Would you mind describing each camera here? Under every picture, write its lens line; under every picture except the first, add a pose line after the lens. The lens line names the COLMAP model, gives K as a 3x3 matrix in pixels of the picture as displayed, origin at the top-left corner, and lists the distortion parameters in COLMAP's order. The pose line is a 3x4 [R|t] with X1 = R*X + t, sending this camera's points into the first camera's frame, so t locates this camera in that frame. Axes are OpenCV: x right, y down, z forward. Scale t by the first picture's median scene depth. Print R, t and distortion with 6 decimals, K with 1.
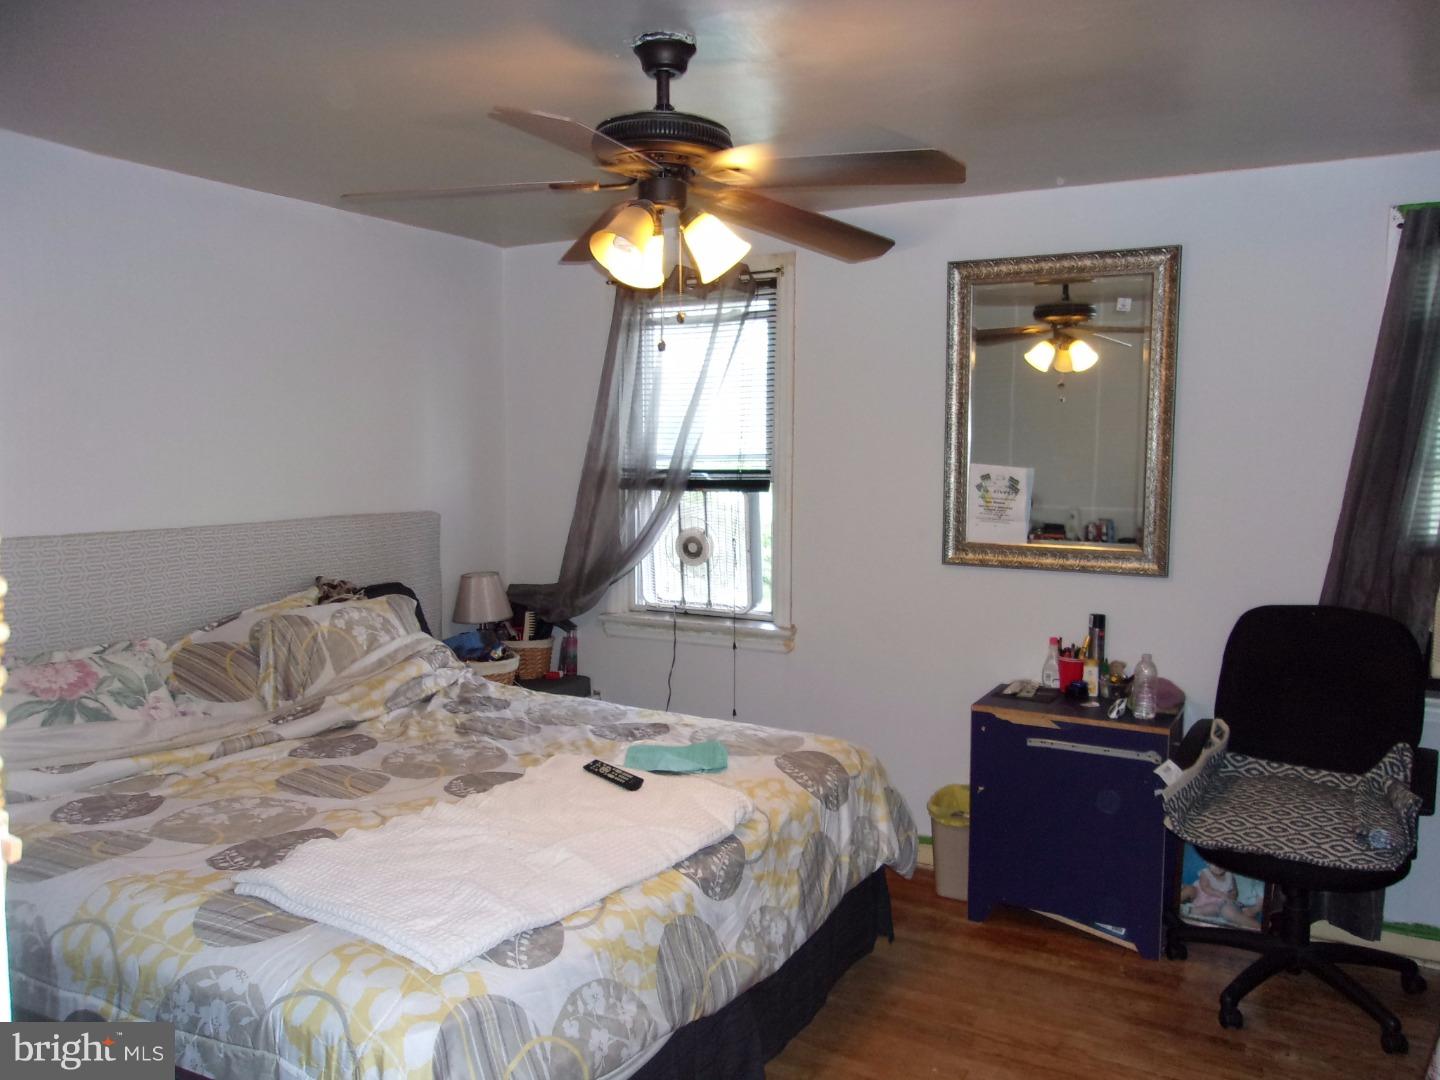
lens RADIAL K [[1116.6, 0, 726.5], [0, 1116.6, 535.0], [0, 0, 1]] dist [0.021251, -0.014910]
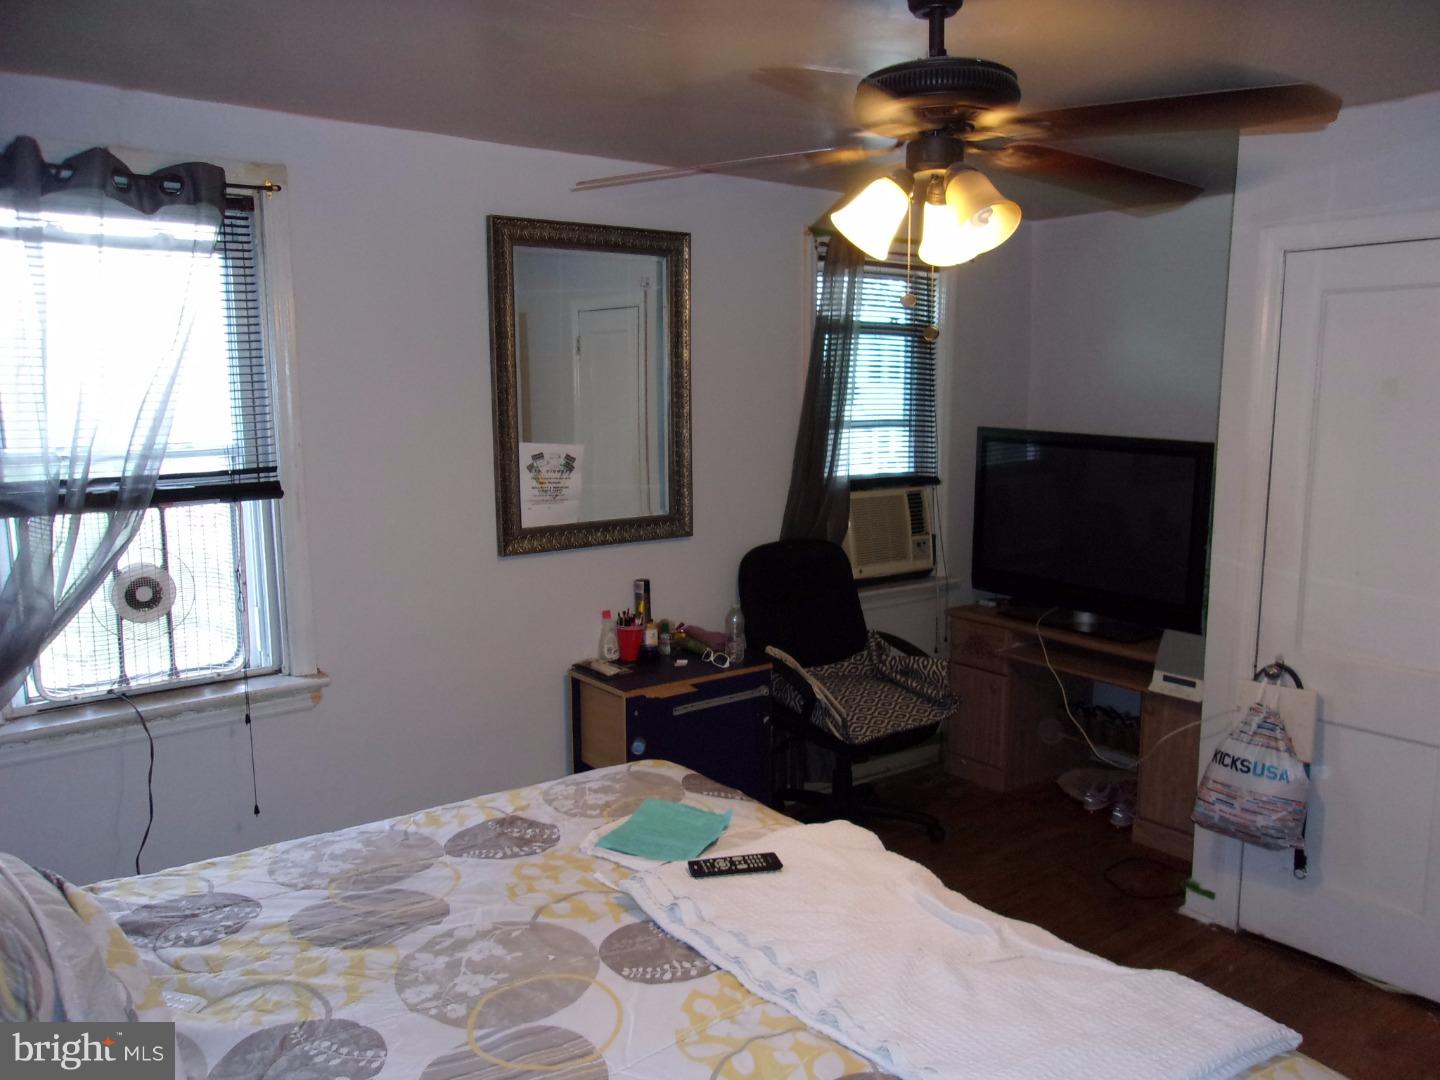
lens RADIAL K [[1116.6, 0, 724.4], [0, 1116.6, 543.9], [0, 0, 1]] dist [0.021251, -0.014910]
pose [[0.417943, -0.136900, 0.898099, -0.555467], [0.093993, 0.989792, 0.107136, -0.065963], [-0.903598, 0.039638, 0.426544, 0.474834]]
